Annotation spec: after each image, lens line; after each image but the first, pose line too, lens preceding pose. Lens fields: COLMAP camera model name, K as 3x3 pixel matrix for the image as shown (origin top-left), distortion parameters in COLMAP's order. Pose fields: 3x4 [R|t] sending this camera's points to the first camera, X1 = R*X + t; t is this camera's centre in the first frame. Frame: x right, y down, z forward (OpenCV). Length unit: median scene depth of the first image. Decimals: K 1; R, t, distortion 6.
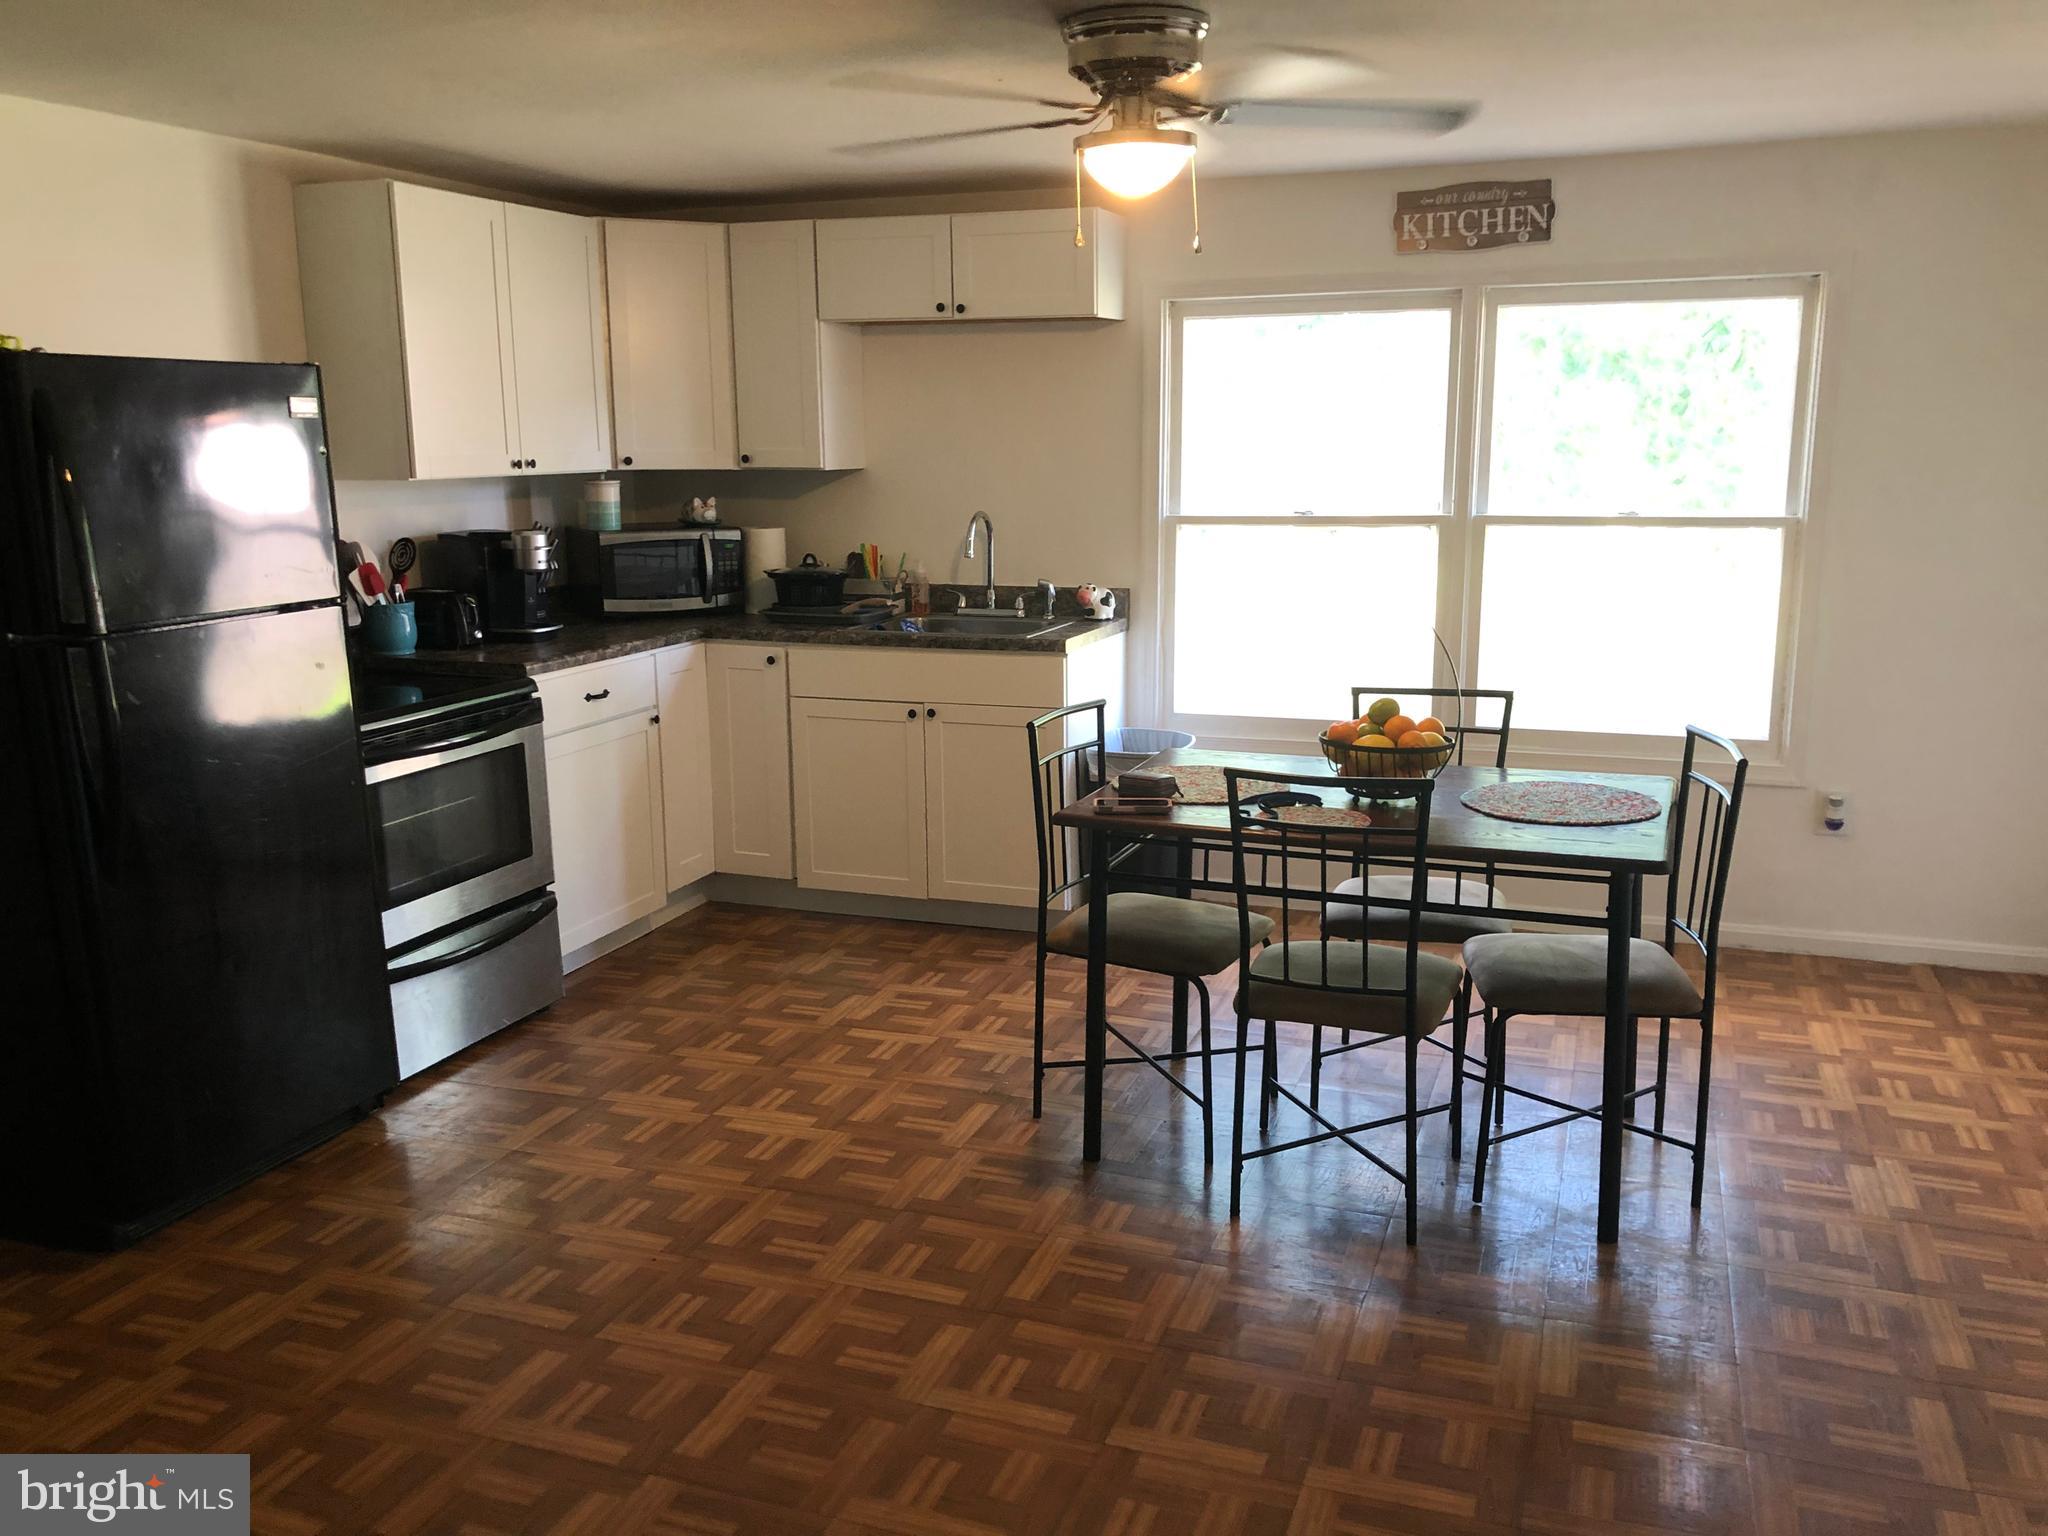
lens RADIAL K [[1714.2, 0, 1033.6], [0, 1714.2, 771.2], [0, 0, 1]] dist [0.075364, -0.082045]
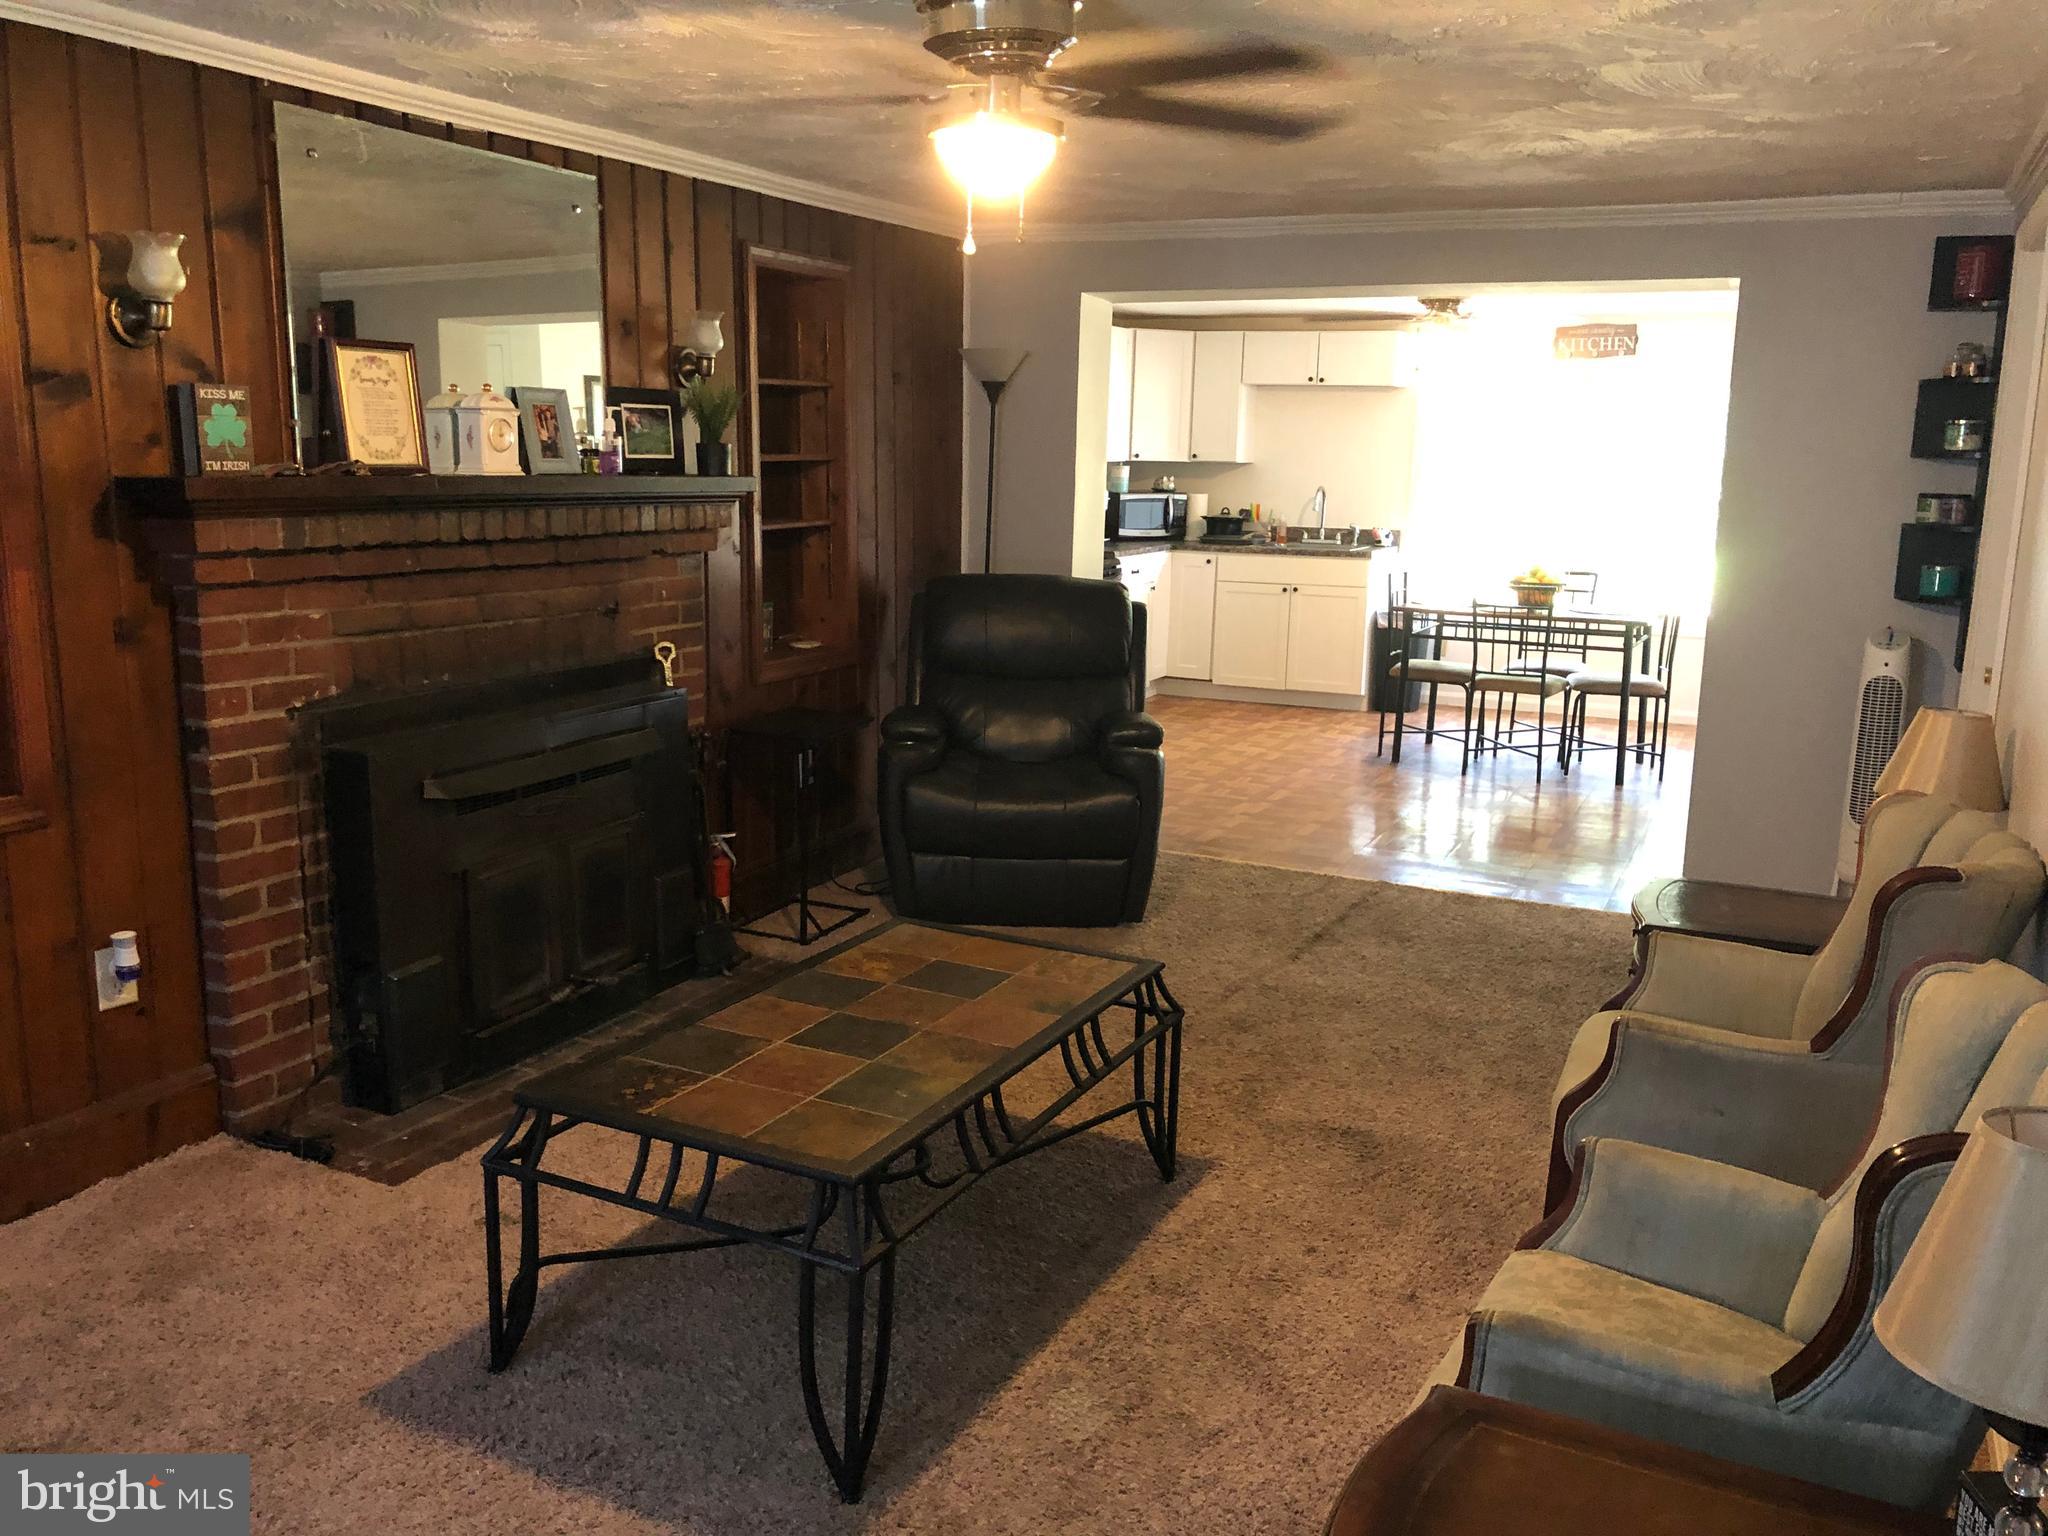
lens RADIAL K [[1714.2, 0, 1005.5], [0, 1714.2, 777.3], [0, 0, 1]] dist [0.075364, -0.082045]
pose [[0.993788, 0.044924, -0.101824, -0.164968], [-0.045457, 0.998962, -0.002924, 0.183681], [0.101587, 0.007534, 0.994798, -0.885217]]
